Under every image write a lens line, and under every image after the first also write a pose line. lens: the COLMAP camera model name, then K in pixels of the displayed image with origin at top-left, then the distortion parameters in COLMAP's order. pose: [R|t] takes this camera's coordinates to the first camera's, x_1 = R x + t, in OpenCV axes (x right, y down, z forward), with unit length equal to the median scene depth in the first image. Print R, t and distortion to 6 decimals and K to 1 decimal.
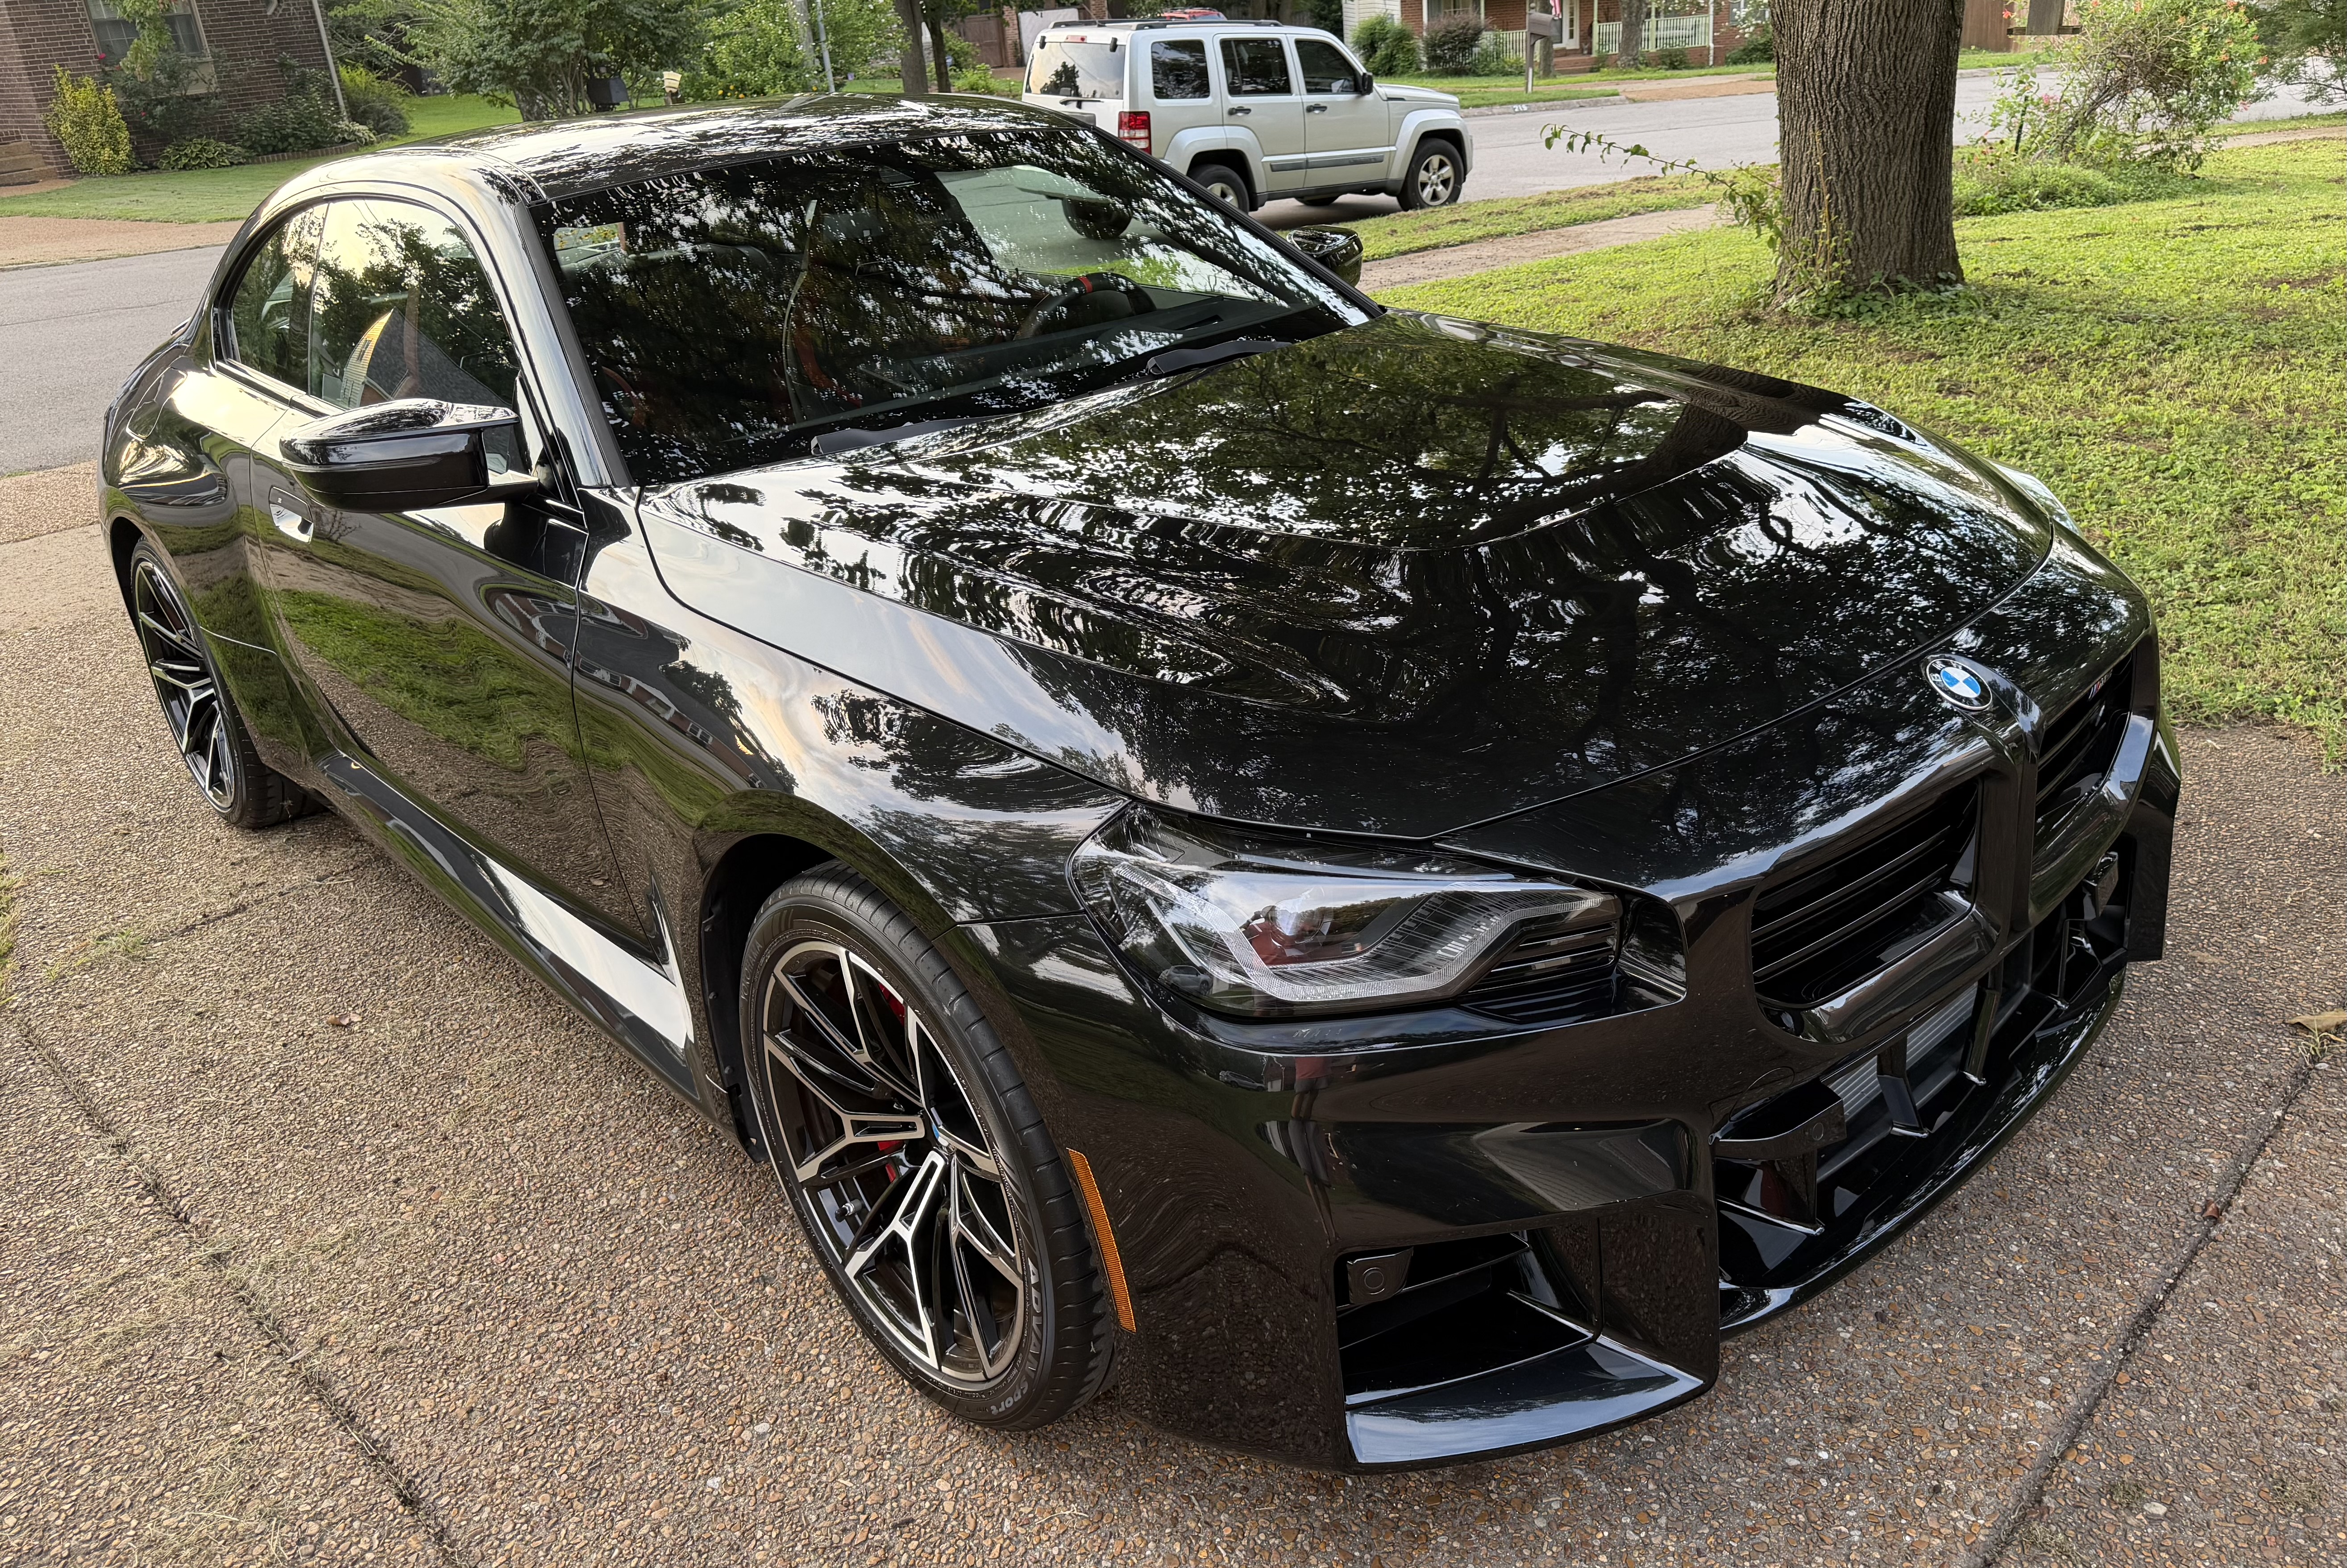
lens RADIAL K [[1615.3, 0, 1173.5], [0, 1615.3, 784.0], [0, 0, 1]] dist [-0.011716, 0.008337]
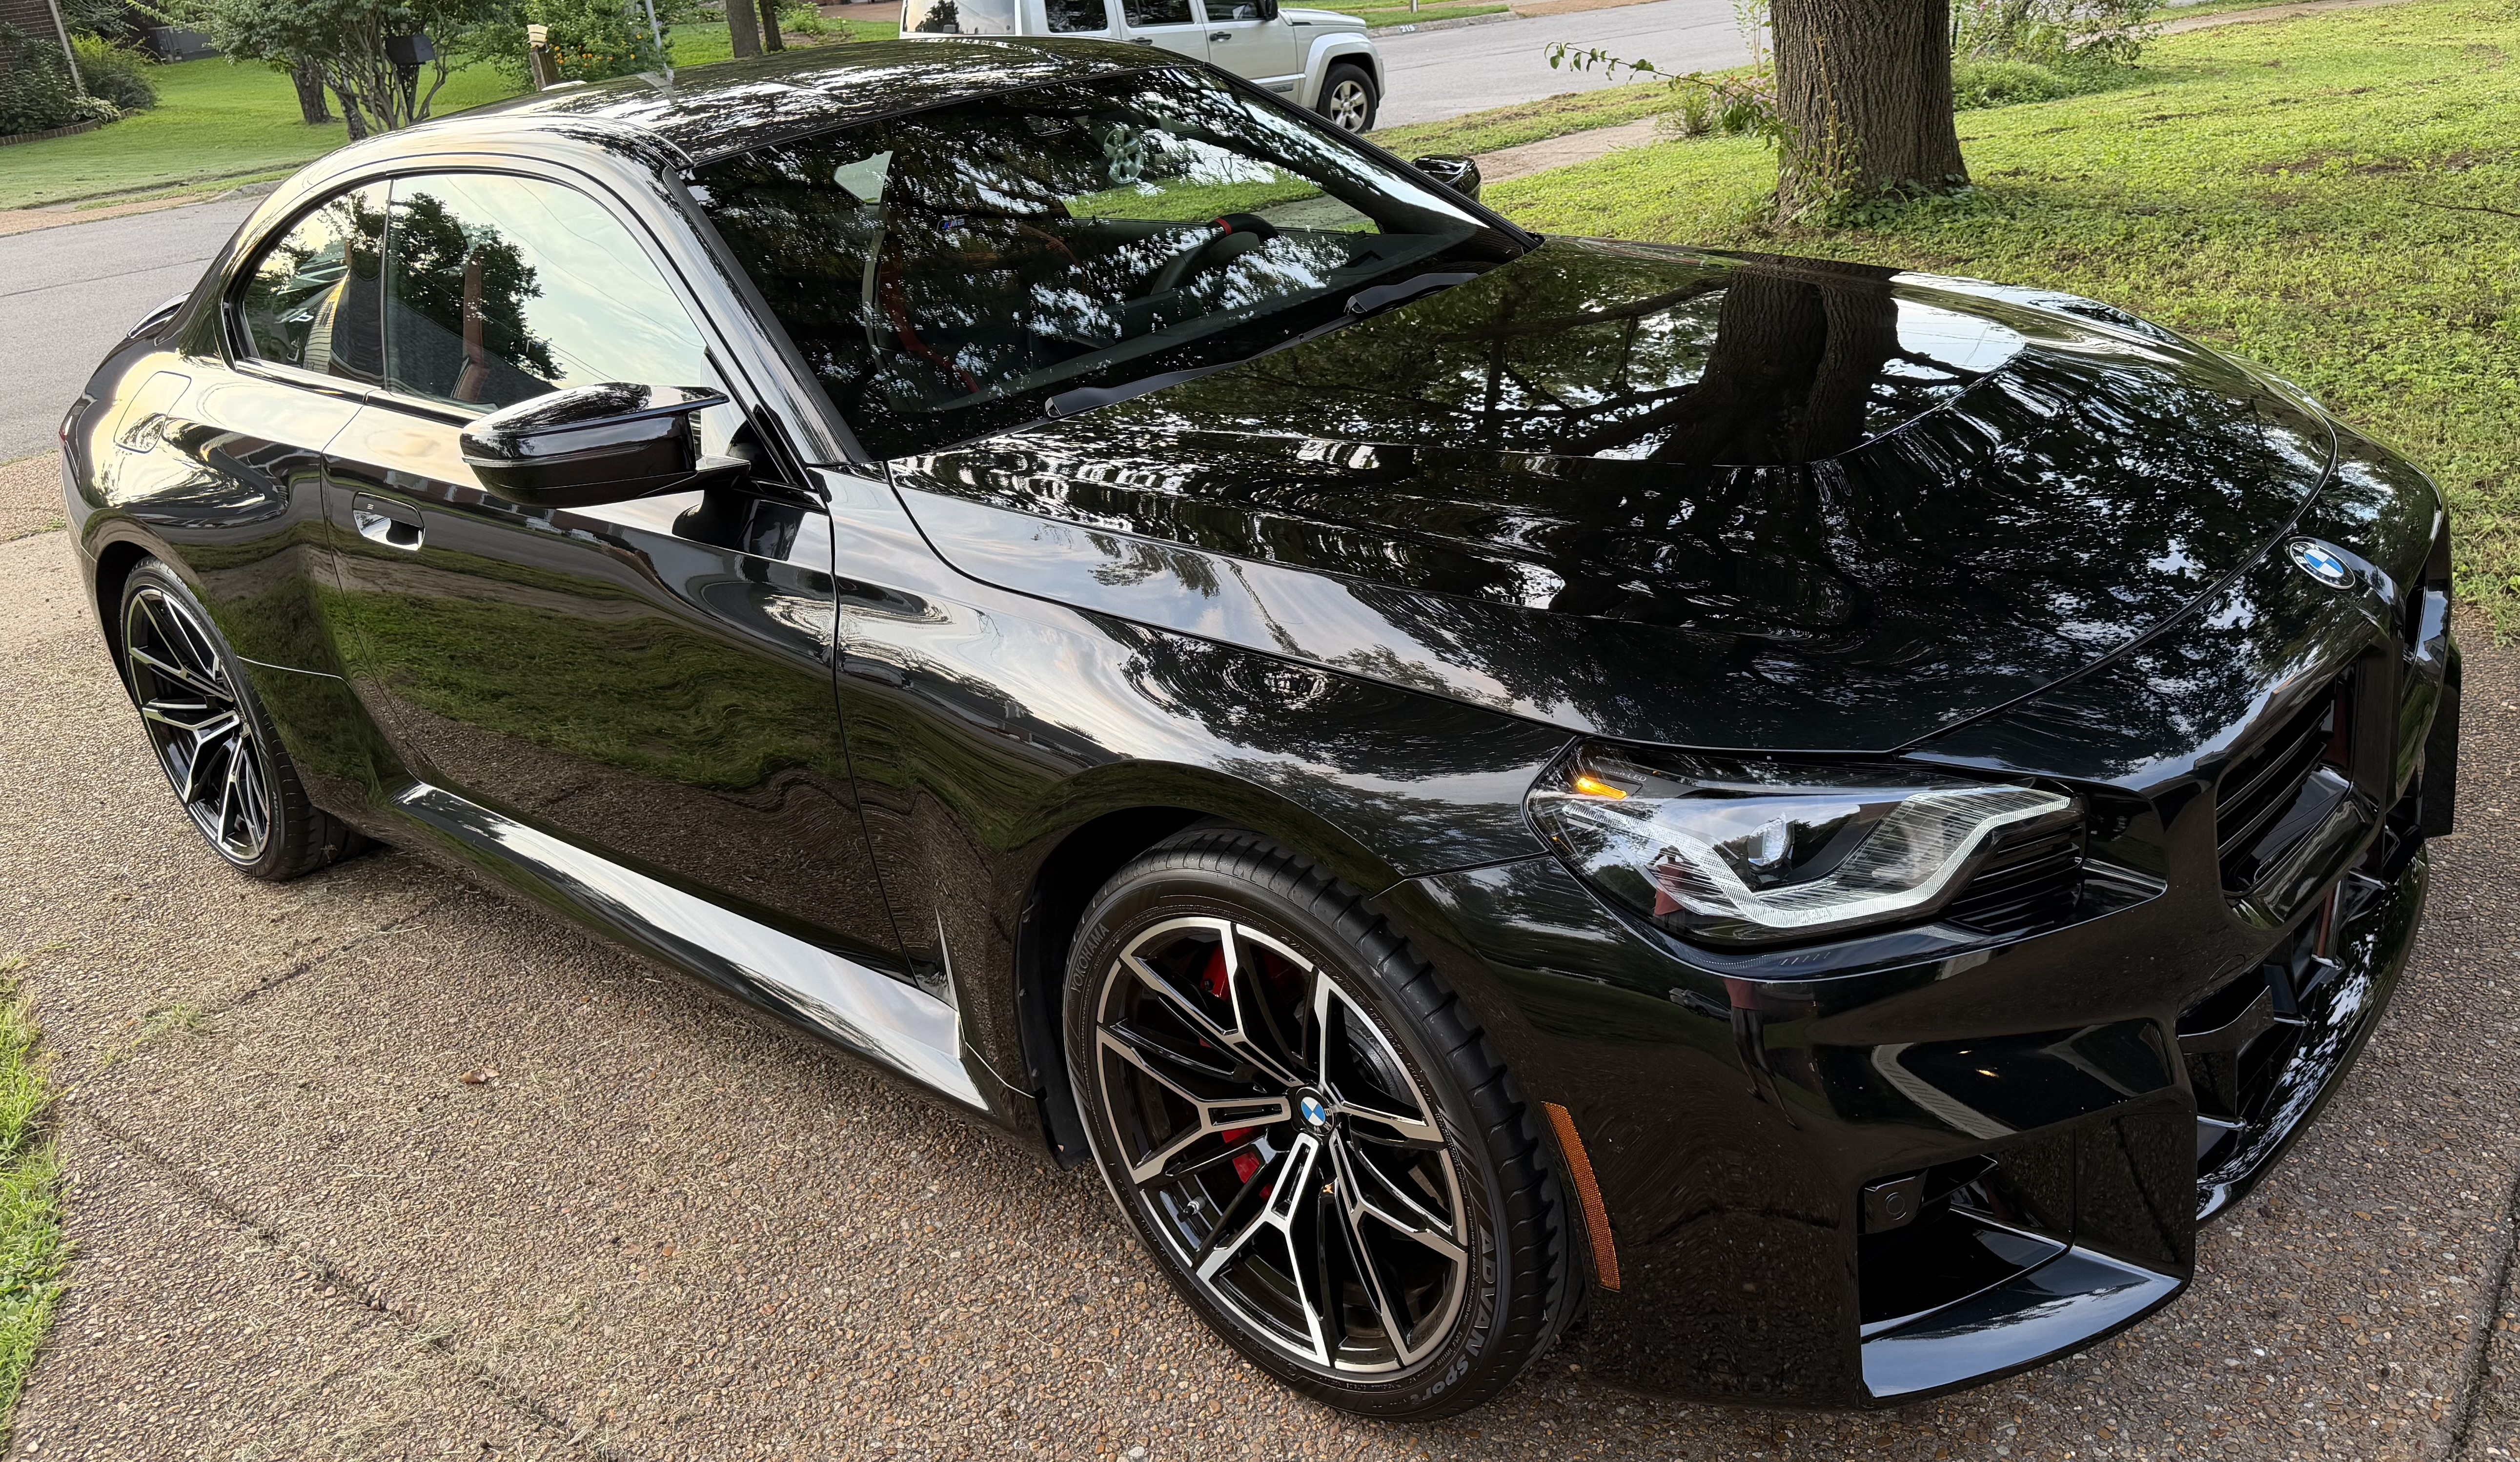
lens RADIAL K [[1762.4, 0, 1260.8], [0, 1762.4, 689.8], [0, 0, 1]] dist [0.008073, -0.012134]
pose [[0.993699, -0.073658, 0.084484, -0.194451], [0.077298, 0.996179, -0.040647, 0.007233], [-0.081168, 0.046921, 0.995595, -0.031716]]
